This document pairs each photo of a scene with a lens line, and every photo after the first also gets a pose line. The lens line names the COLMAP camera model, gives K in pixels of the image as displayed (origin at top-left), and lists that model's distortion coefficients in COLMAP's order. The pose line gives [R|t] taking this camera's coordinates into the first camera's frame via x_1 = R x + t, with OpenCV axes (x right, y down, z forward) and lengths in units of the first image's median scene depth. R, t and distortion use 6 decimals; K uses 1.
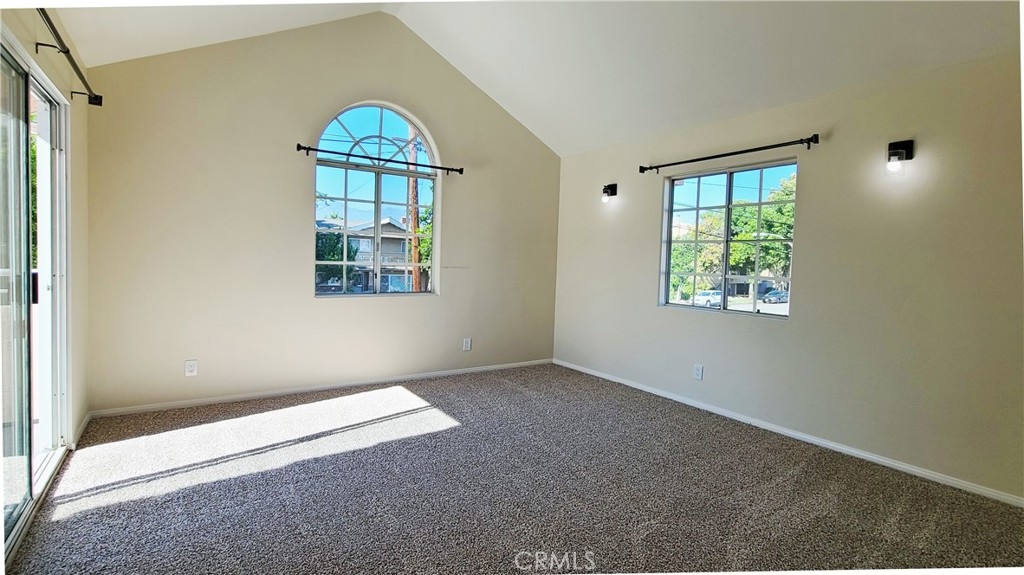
lens RADIAL K [[520.2, 0, 511.9], [0, 520.2, 281.9], [0, 0, 1]] dist [0.001305, 0.000352]
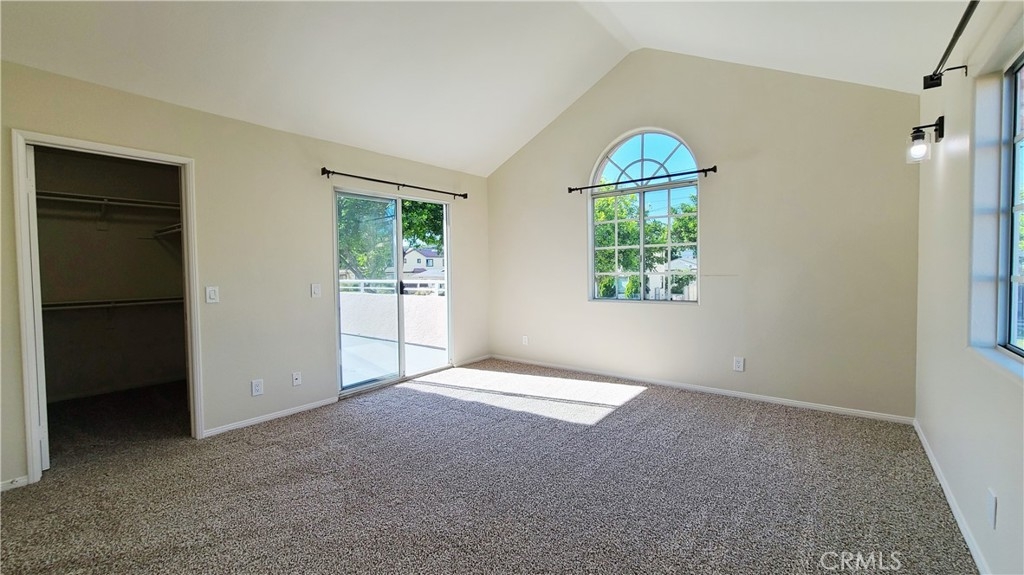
lens RADIAL K [[416.3, 0, 515.6], [0, 416.3, 281.2], [0, 0, 1]] dist [-0.000705, 0.000048]
pose [[0.253970, -0.017060, -0.967062, 0.608536], [-0.020731, 0.999519, -0.023077, 0.009494], [0.966990, 0.025909, 0.253494, 0.582979]]
